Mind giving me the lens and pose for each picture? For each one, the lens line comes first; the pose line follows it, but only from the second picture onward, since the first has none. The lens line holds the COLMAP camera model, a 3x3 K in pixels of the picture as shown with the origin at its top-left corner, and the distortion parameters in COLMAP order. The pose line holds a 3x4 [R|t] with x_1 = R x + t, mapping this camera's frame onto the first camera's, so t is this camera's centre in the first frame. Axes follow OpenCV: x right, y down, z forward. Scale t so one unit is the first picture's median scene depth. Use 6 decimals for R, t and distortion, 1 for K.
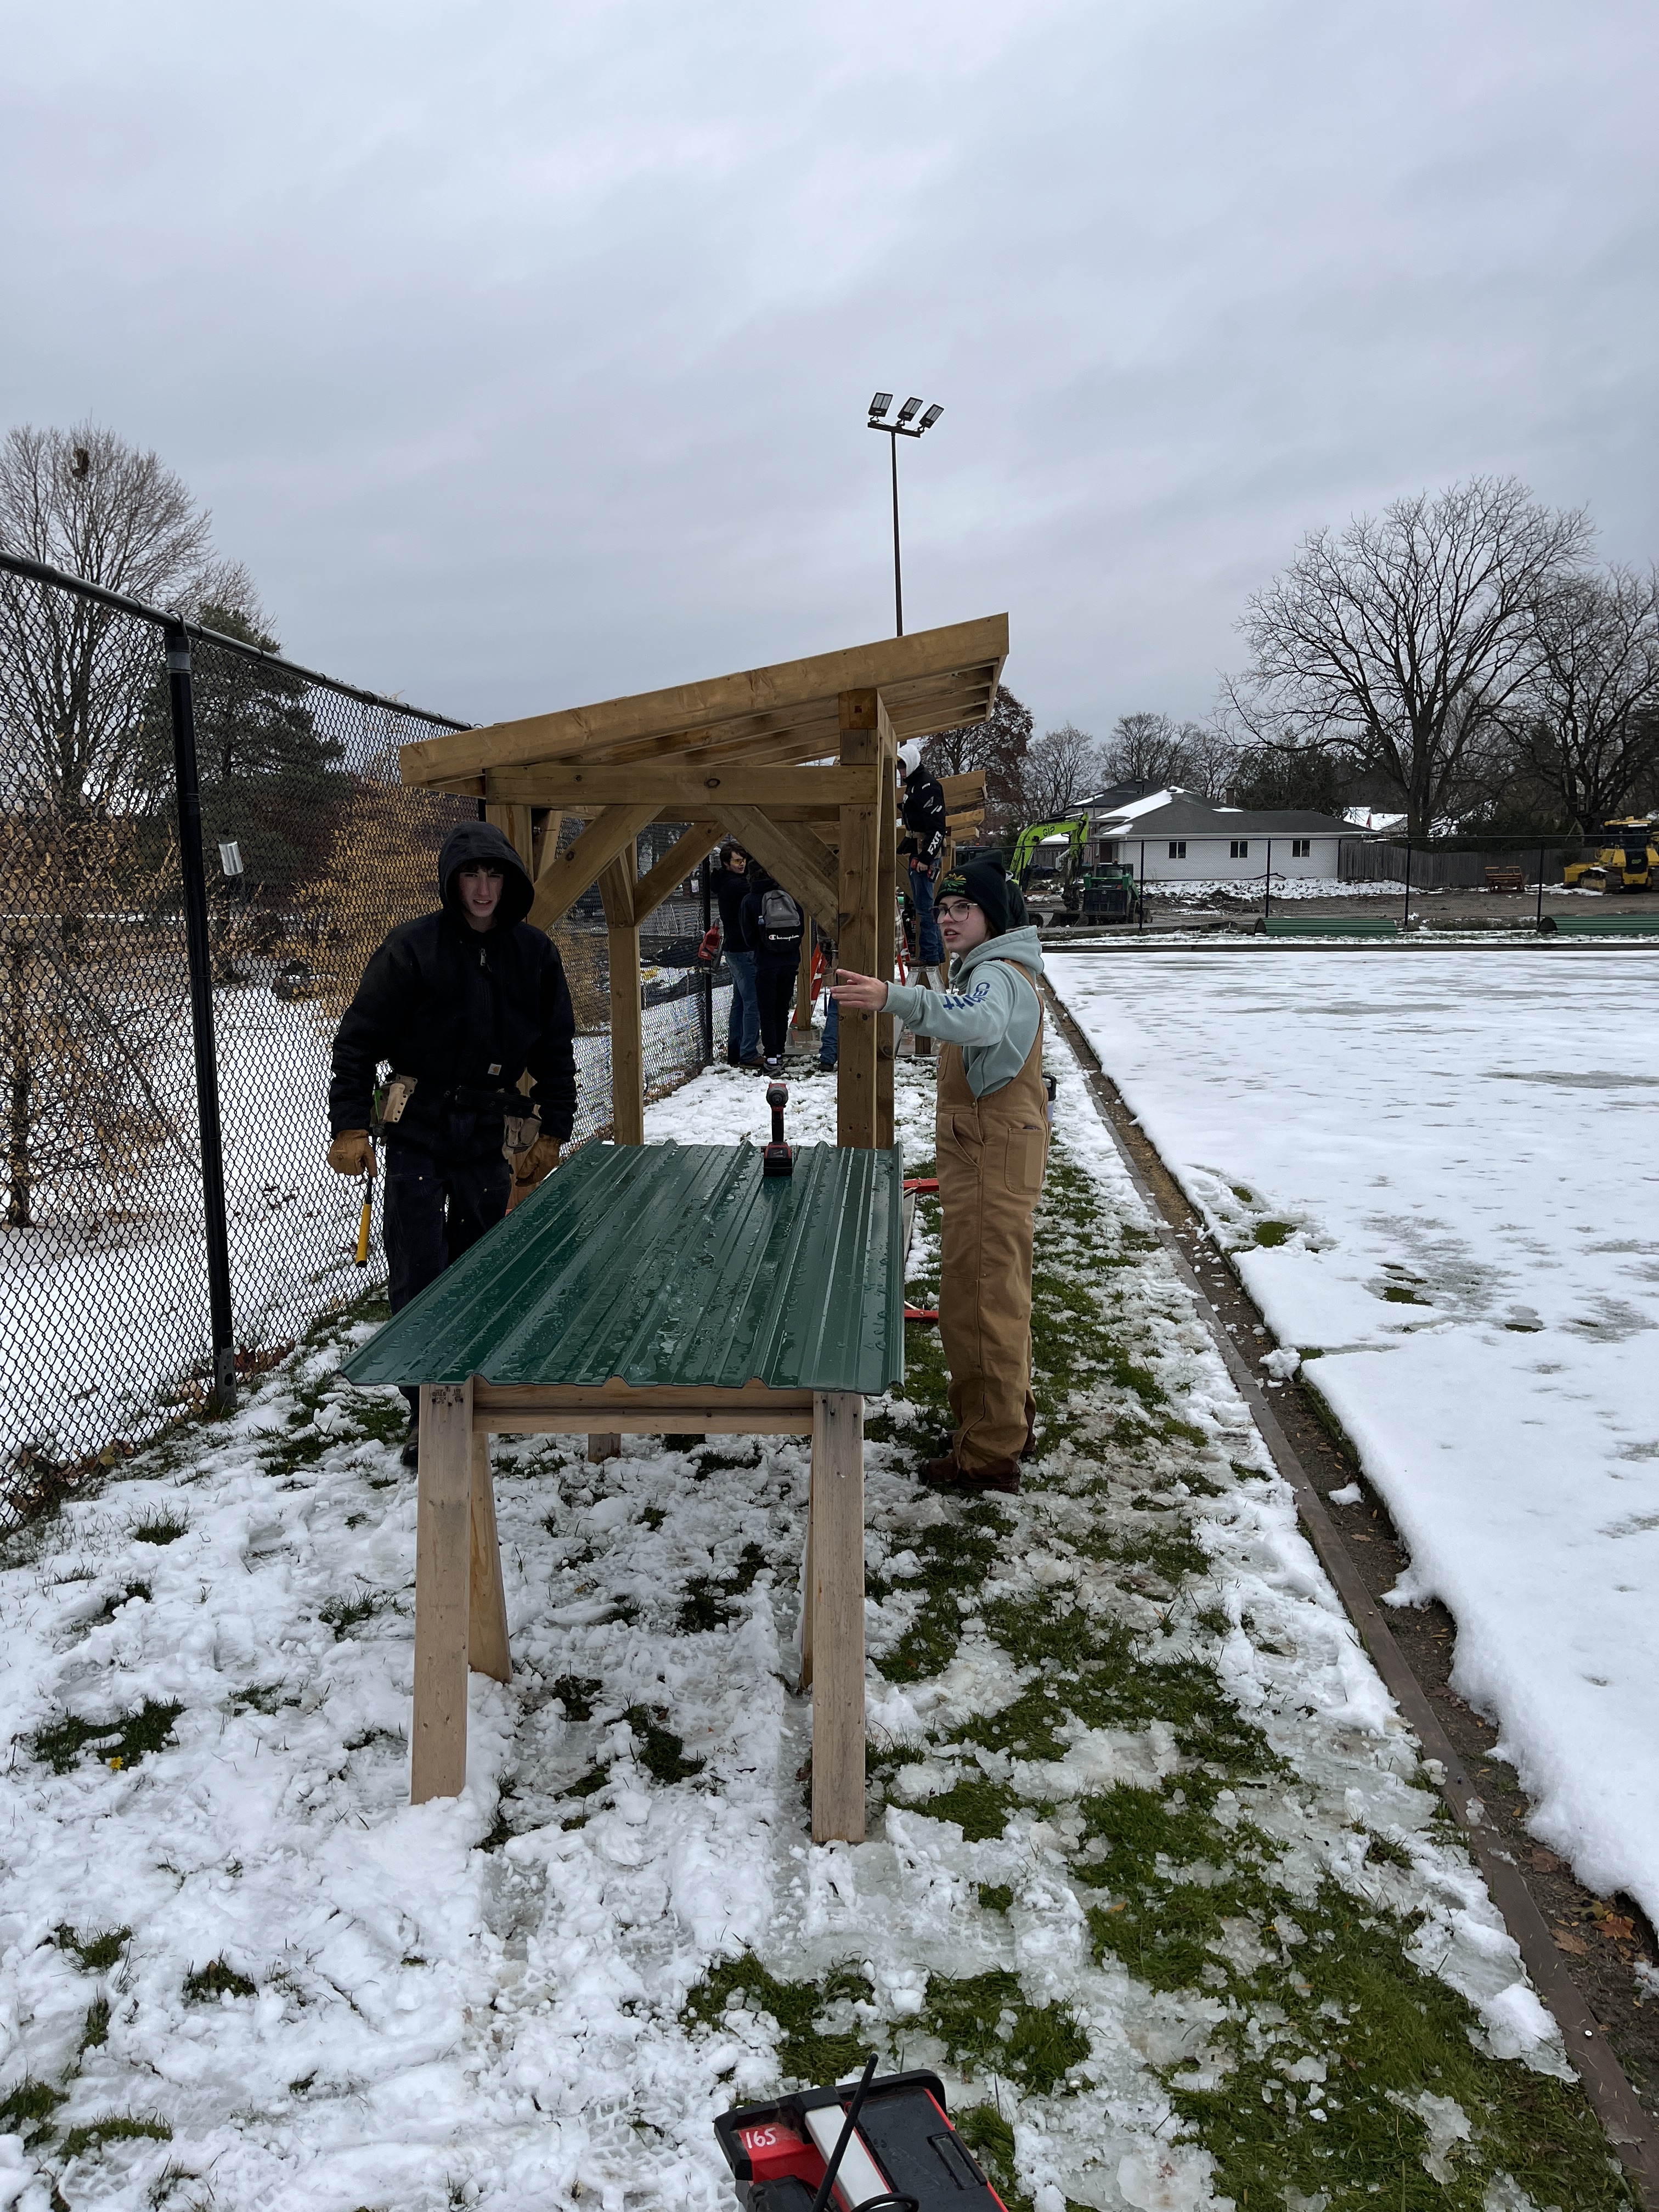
lens RADIAL K [[1715.9, 0, 829.5], [0, 1715.9, 1106.0], [0, 0, 1]] dist [0.040282, -0.040649]
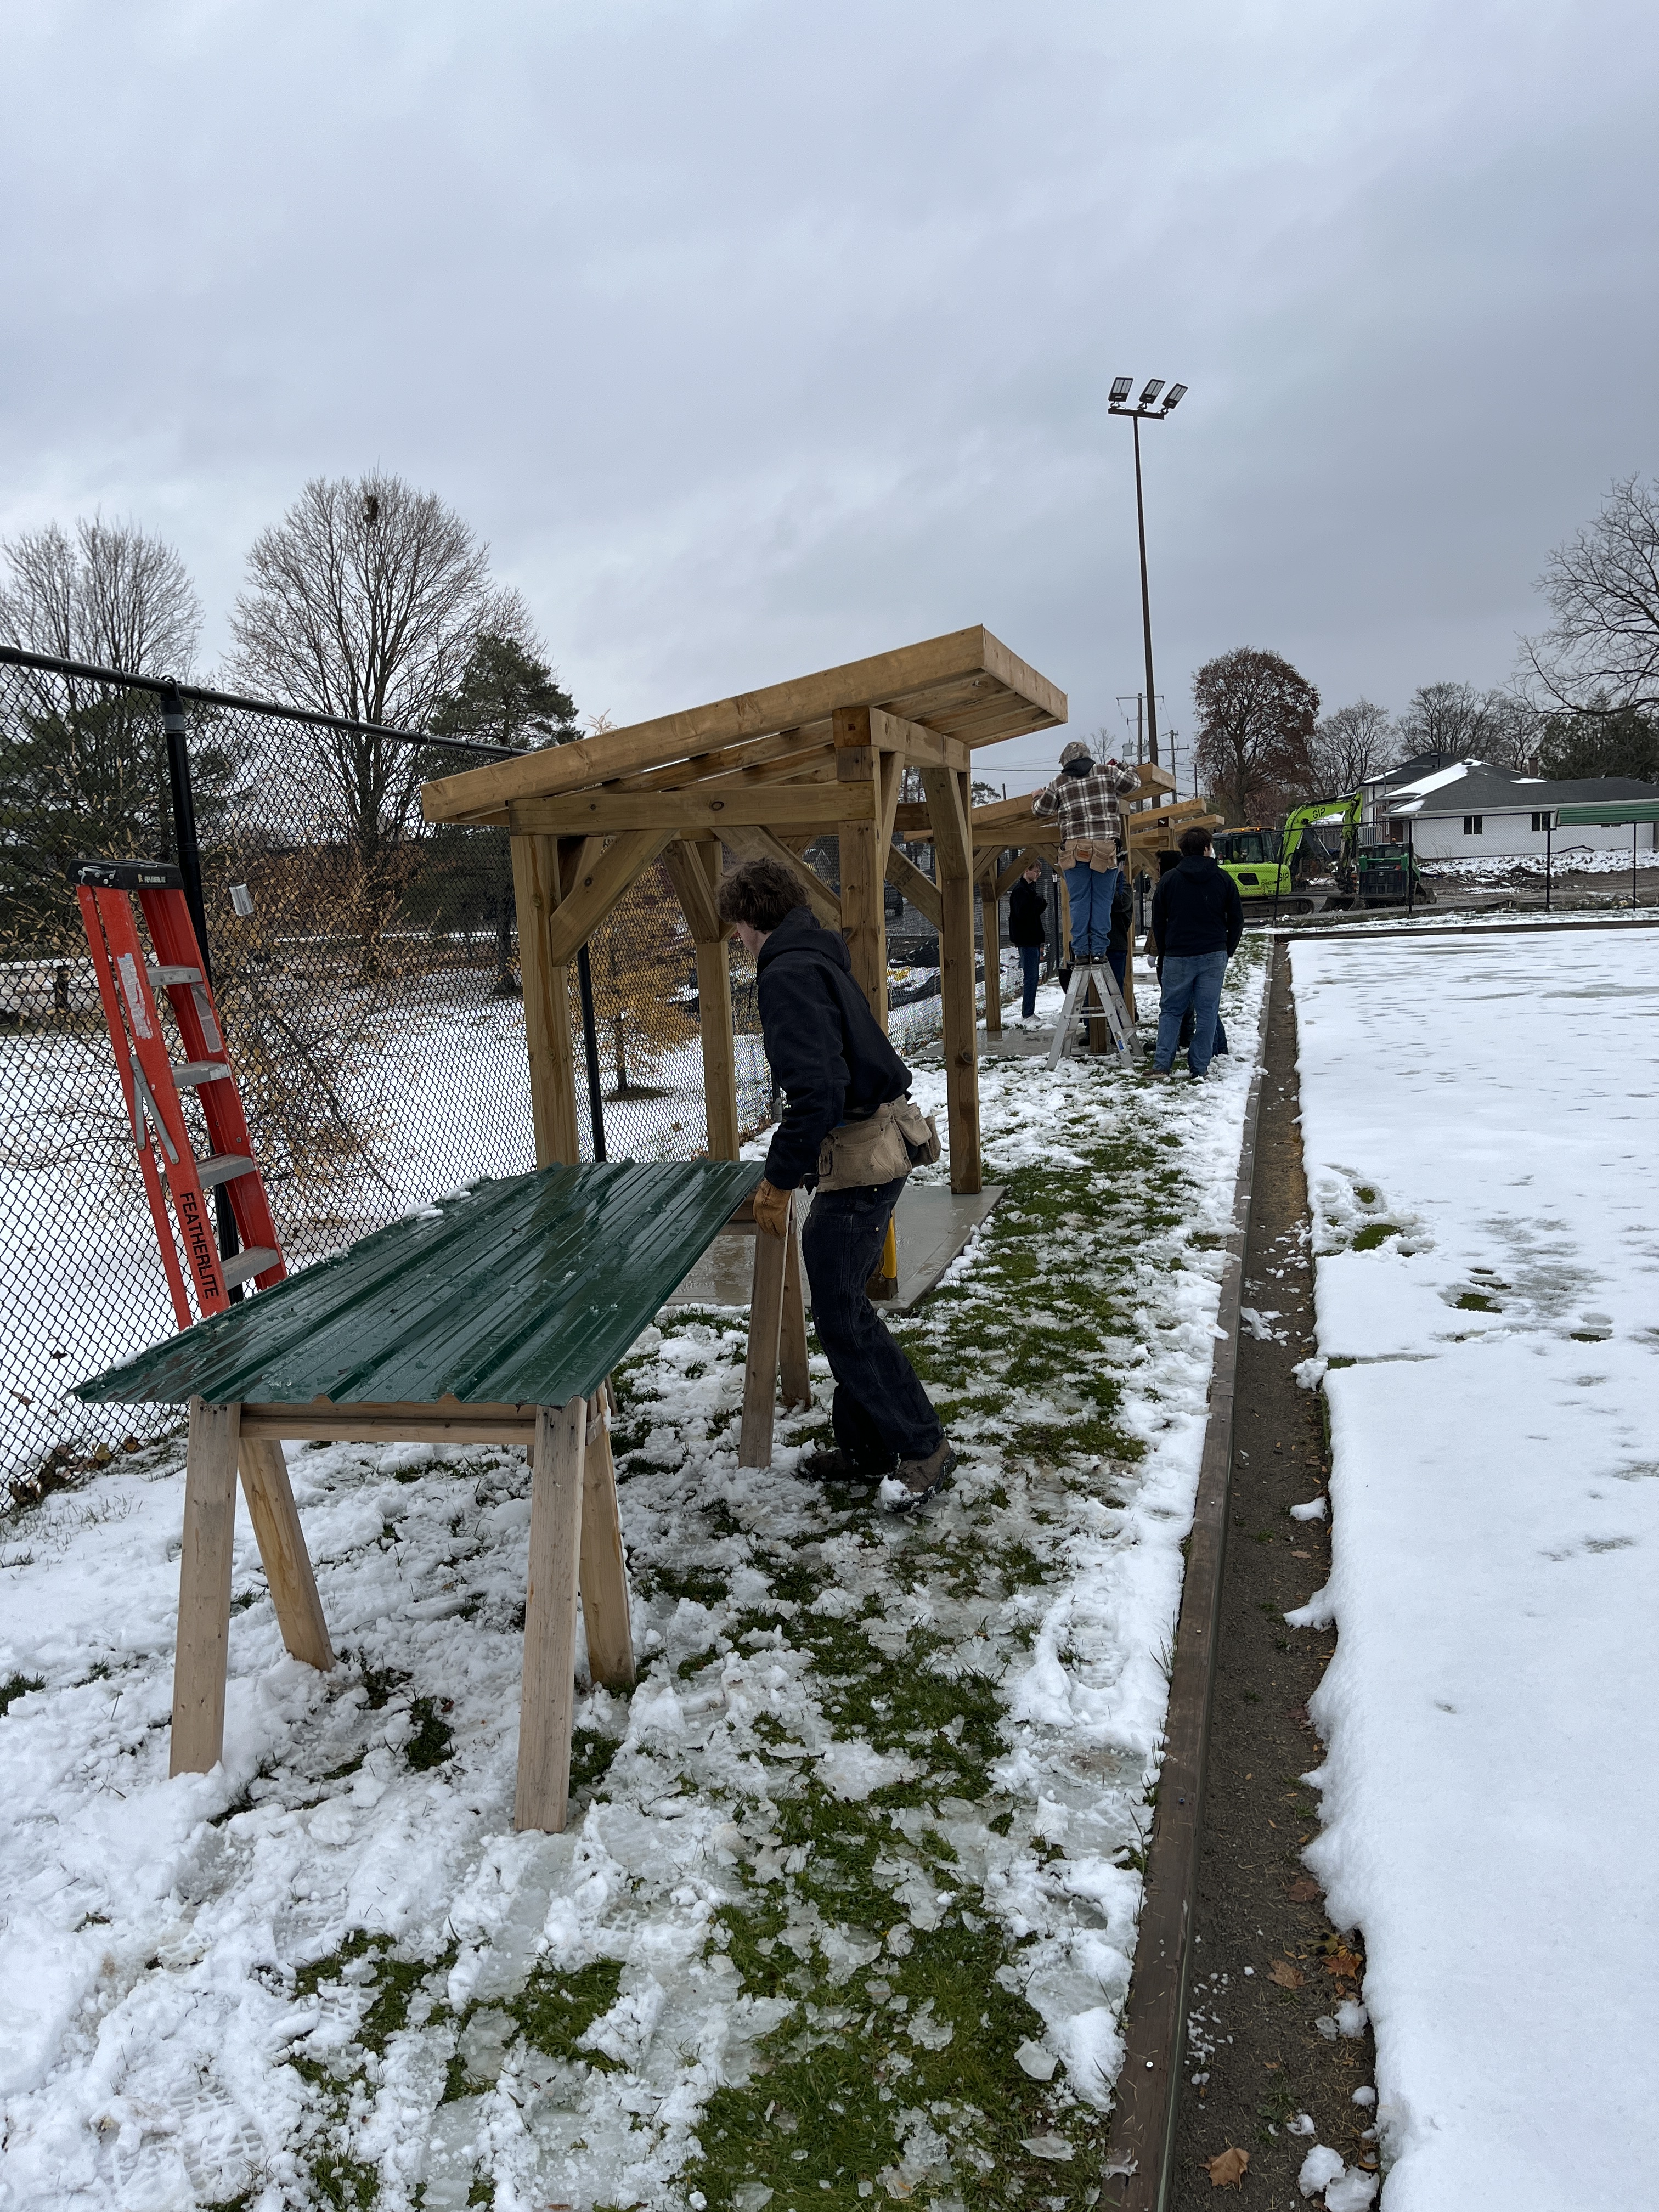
lens RADIAL K [[1715.9, 0, 829.5], [0, 1715.9, 1106.0], [0, 0, 1]] dist [0.040282, -0.040649]
pose [[0.986454, -0.017840, -0.163063, 0.131527], [0.018105, 0.999836, 0.000139, -0.005556], [0.163033, -0.003089, 0.986616, -0.004638]]
